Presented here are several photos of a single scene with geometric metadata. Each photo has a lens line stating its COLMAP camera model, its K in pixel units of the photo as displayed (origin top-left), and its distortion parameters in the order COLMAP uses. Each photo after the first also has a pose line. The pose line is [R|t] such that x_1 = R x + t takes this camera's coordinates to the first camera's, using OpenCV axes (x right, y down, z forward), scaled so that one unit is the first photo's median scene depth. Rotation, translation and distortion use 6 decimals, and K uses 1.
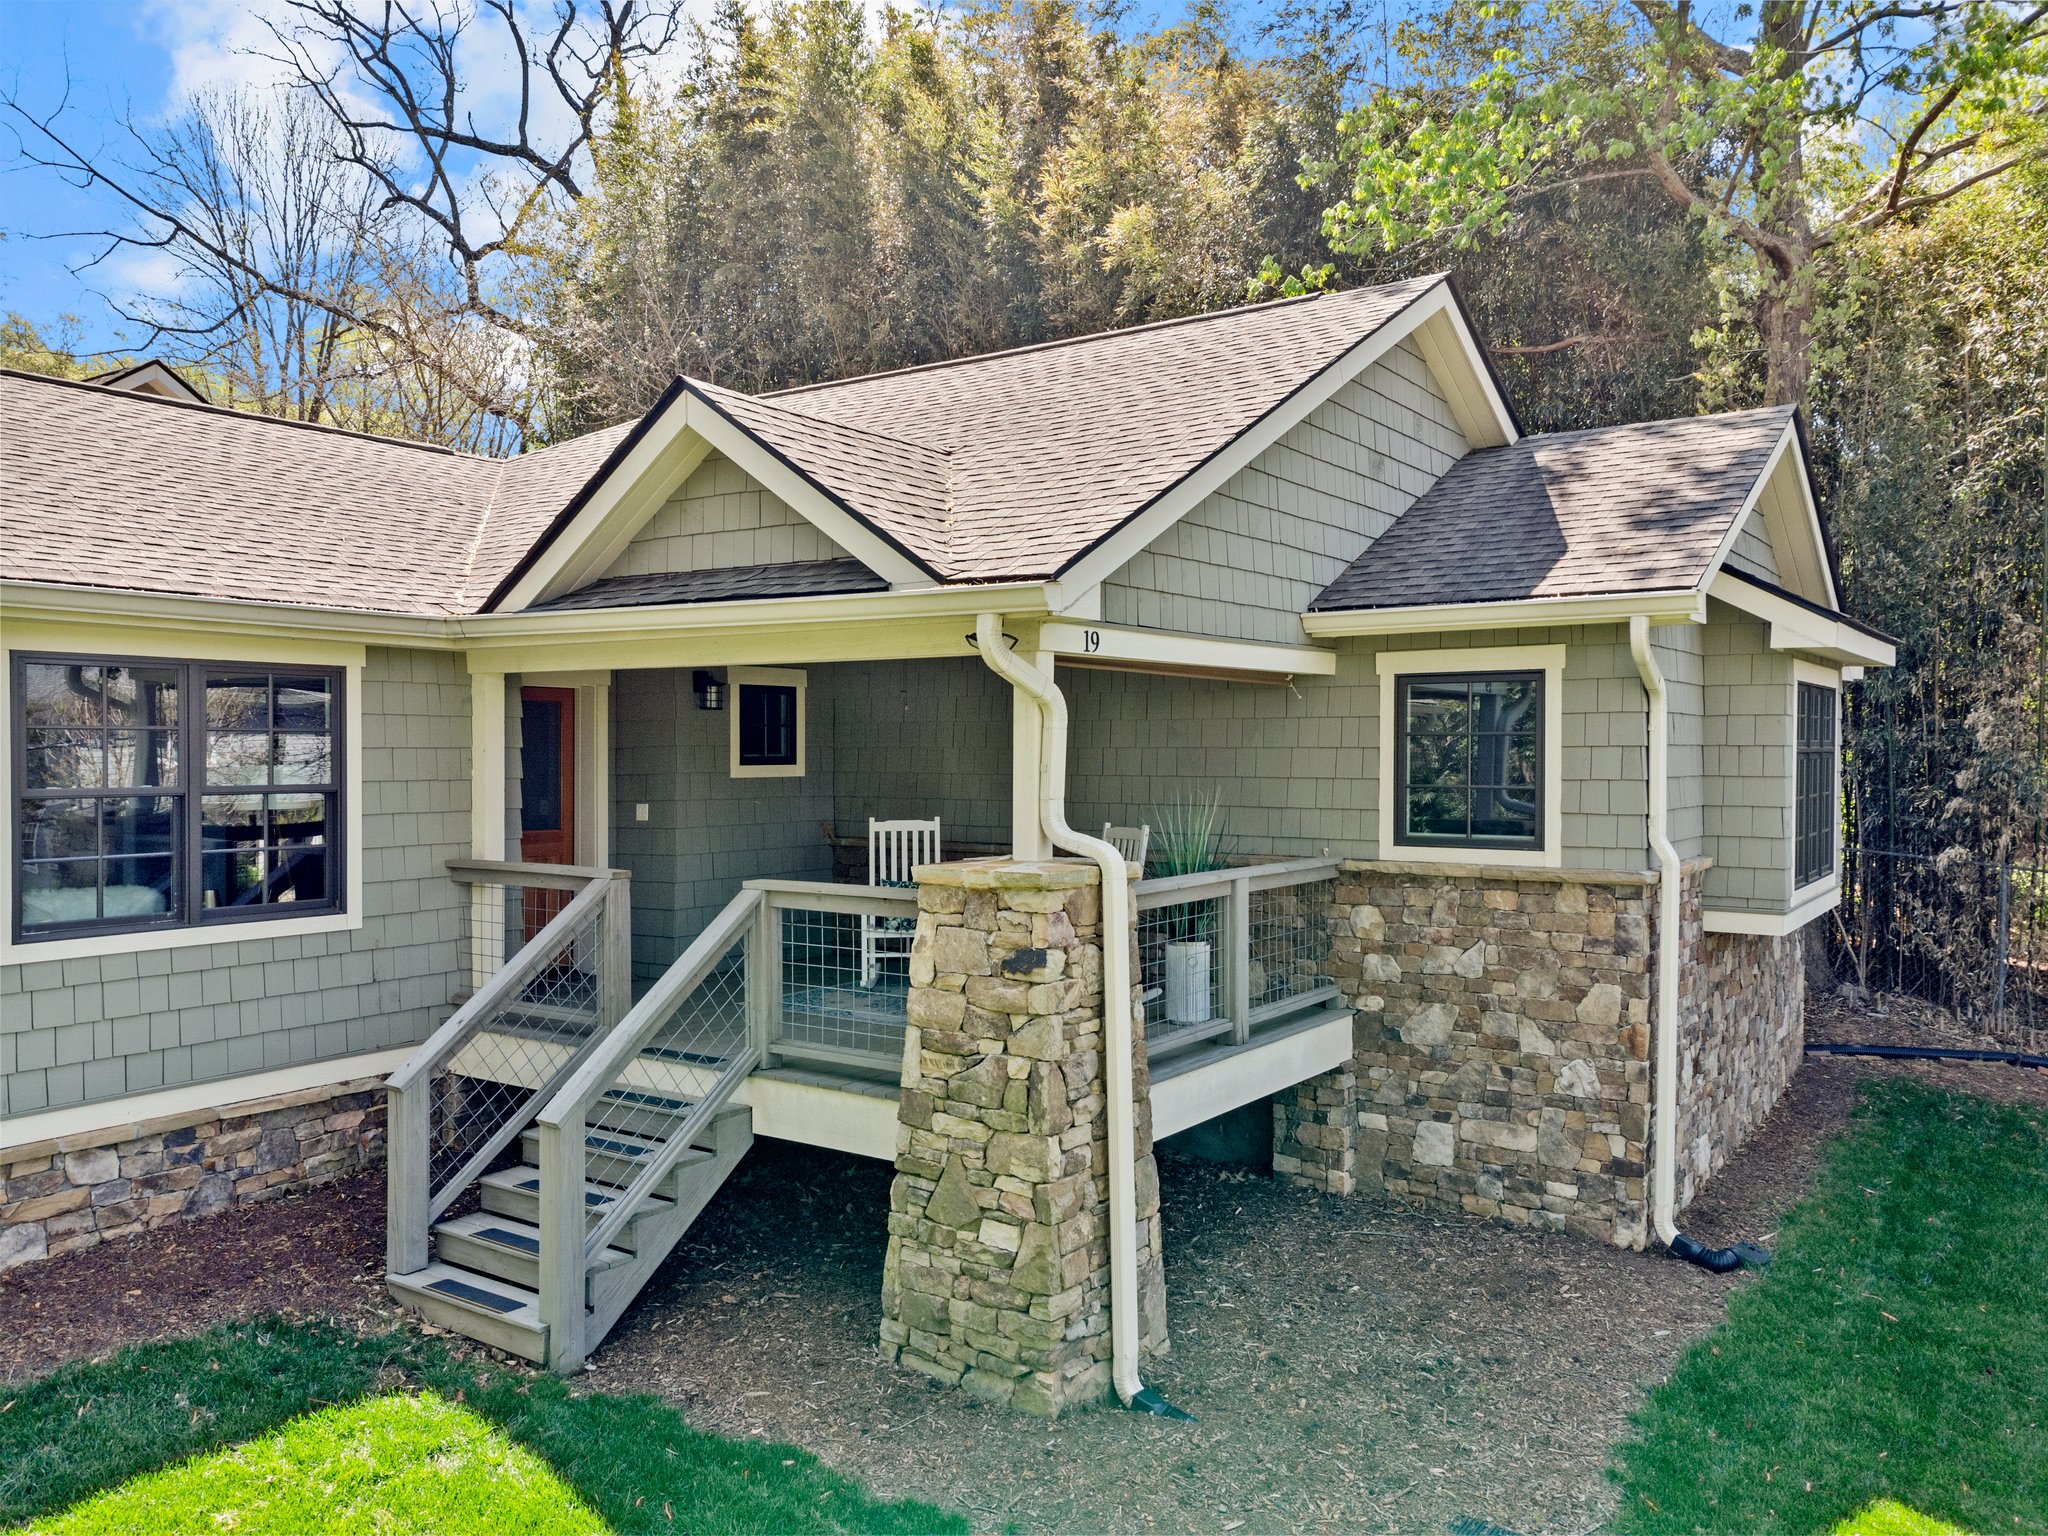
lens RADIAL K [[1527.8, 0, 1017.5], [0, 1527.8, 771.1], [0, 0, 1]] dist [-0.001597, 0.048834]
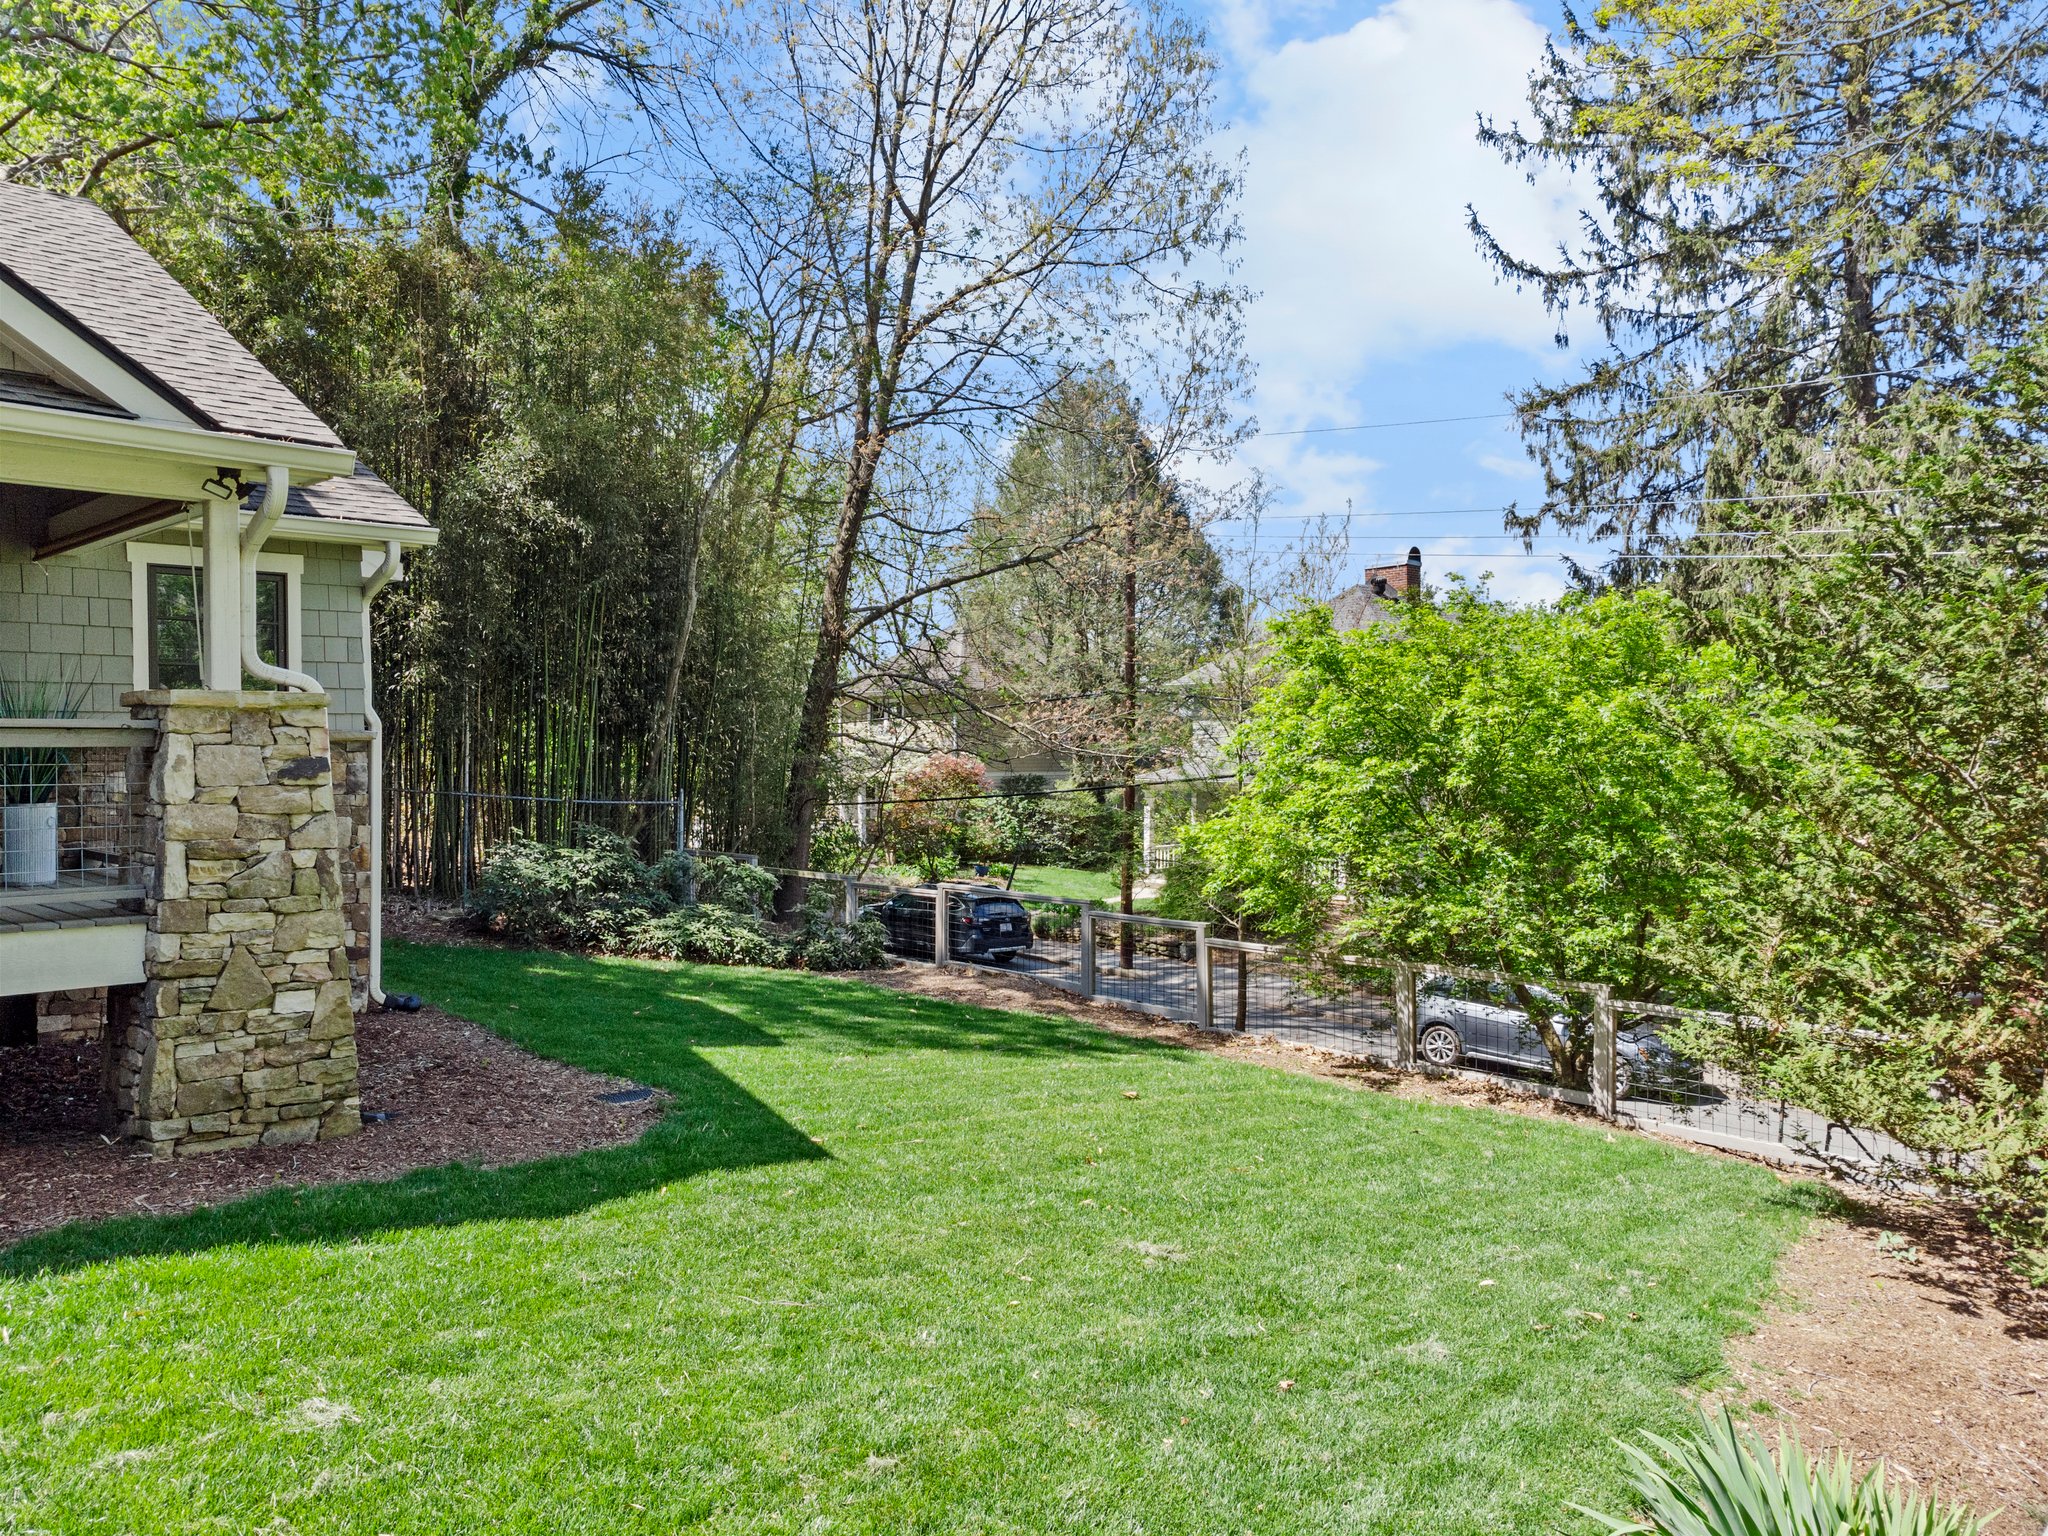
lens RADIAL K [[1527.8, 0, 1017.5], [0, 1527.8, 771.1], [0, 0, 1]] dist [-0.001597, 0.048834]
pose [[0.186982, -0.016314, 0.982228, -0.814517], [0.014463, 0.999799, 0.013852, 0.090819], [-0.982257, 0.011616, 0.187180, 0.179185]]
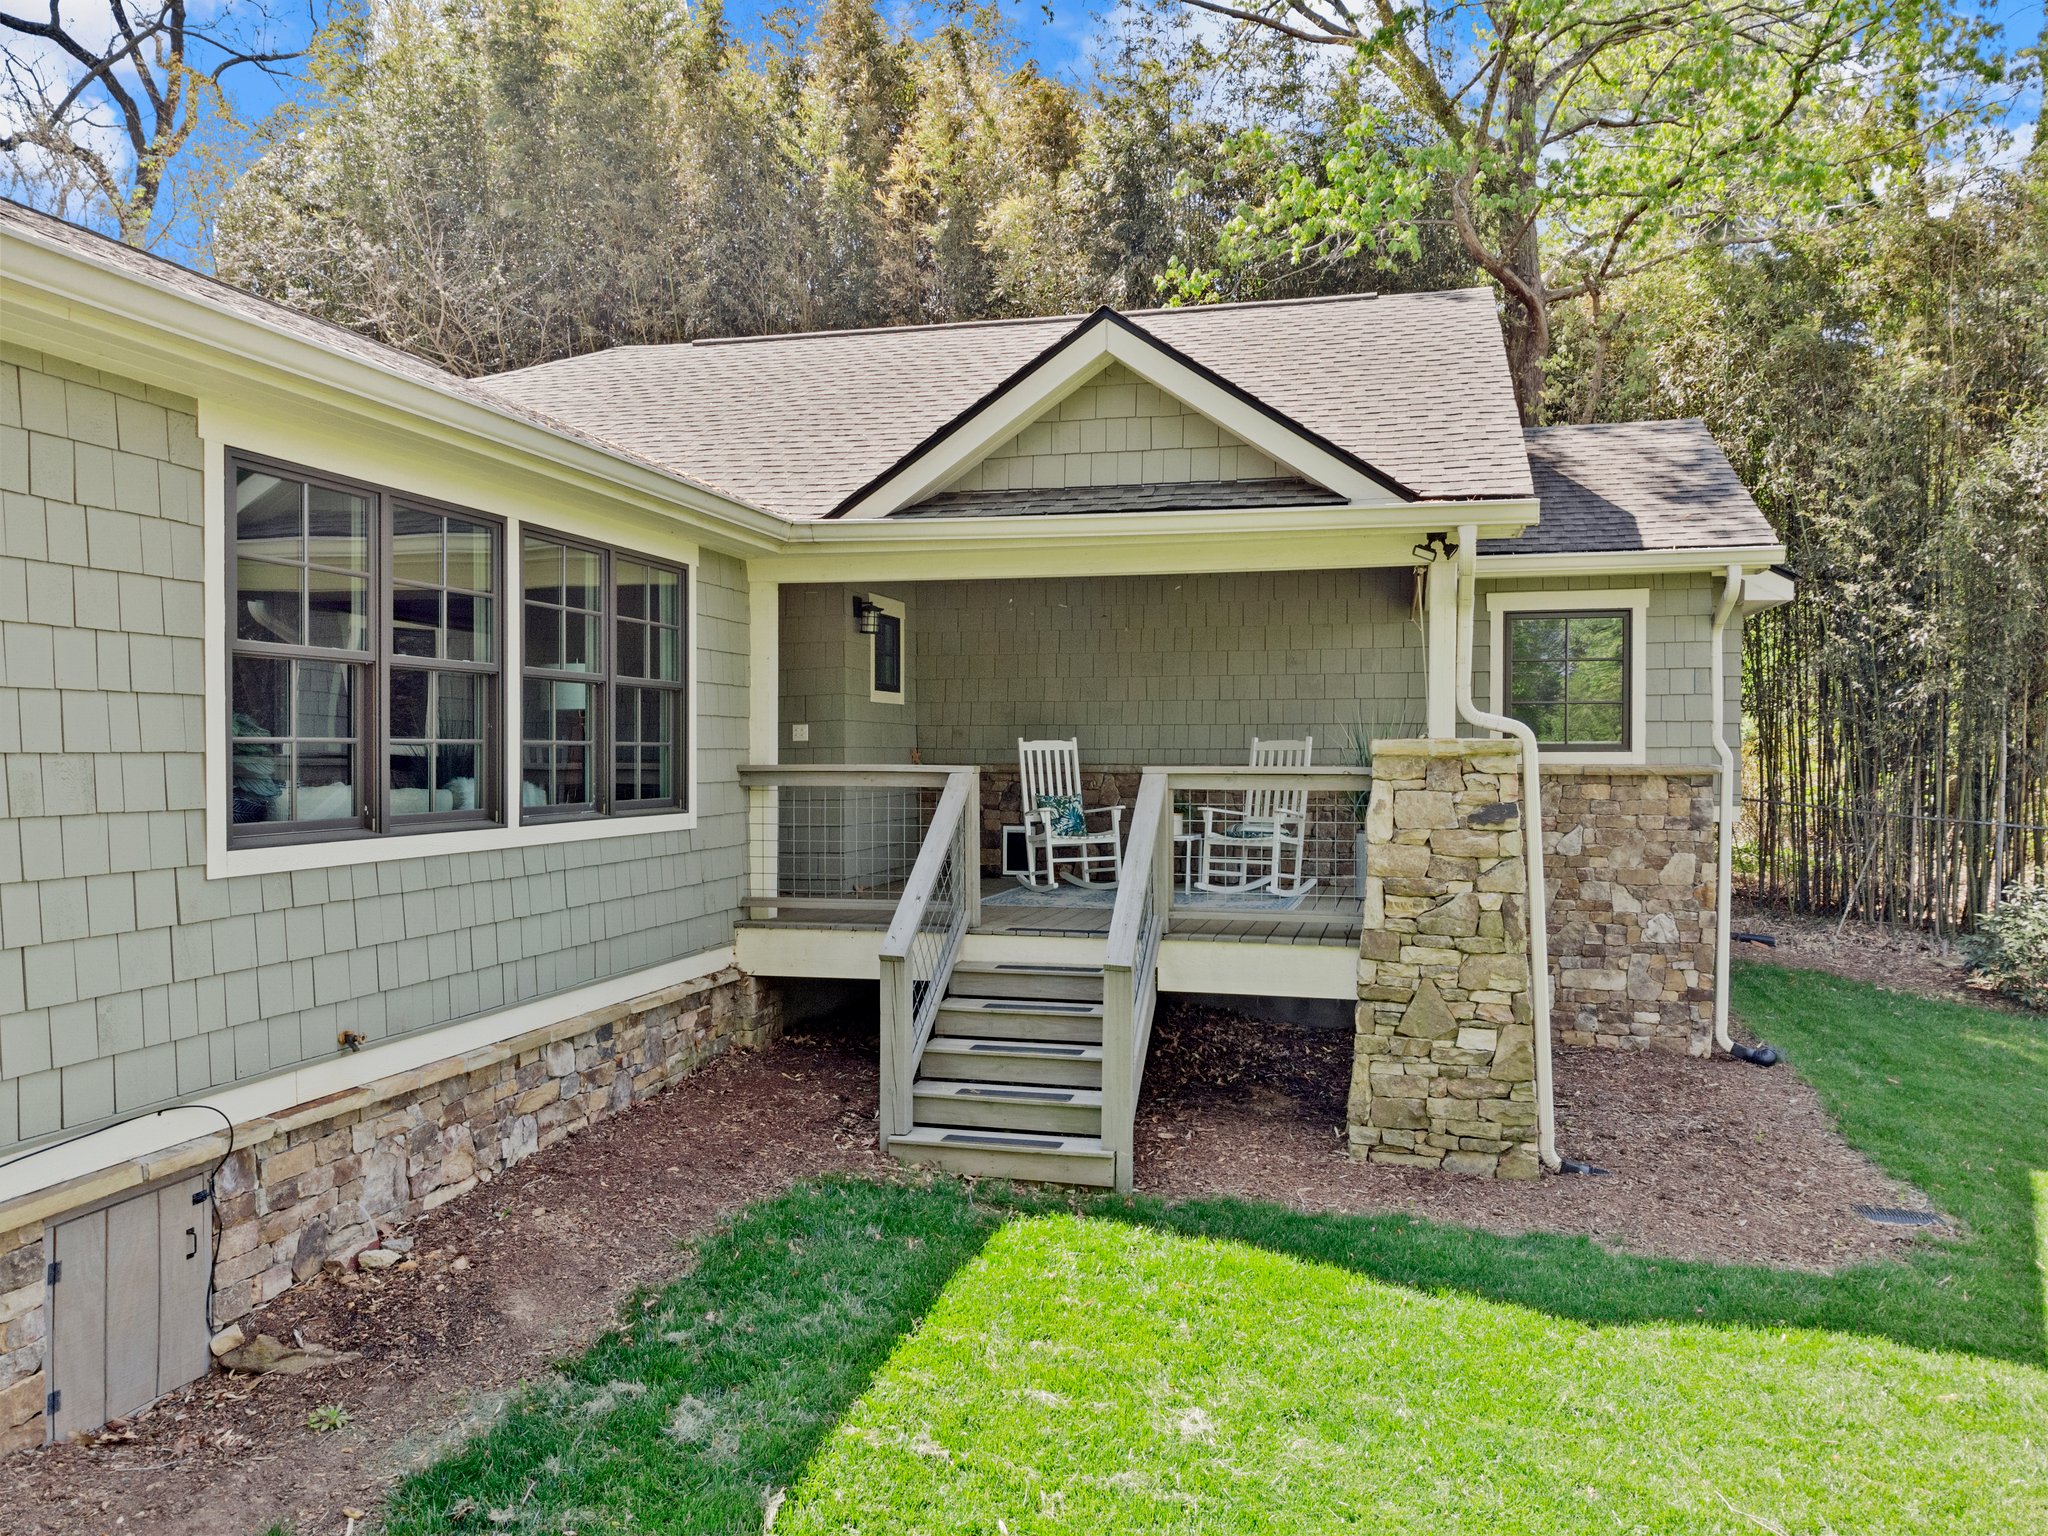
lens RADIAL K [[1514.1, 0, 1013.1], [0, 1514.1, 772.3], [0, 0, 1]] dist [0.052412, -0.074639]
pose [[0.936252, -0.004950, 0.351294, -0.600485], [0.004883, 0.999987, 0.001076, 0.067788], [-0.351295, 0.000709, 0.936264, -0.002765]]
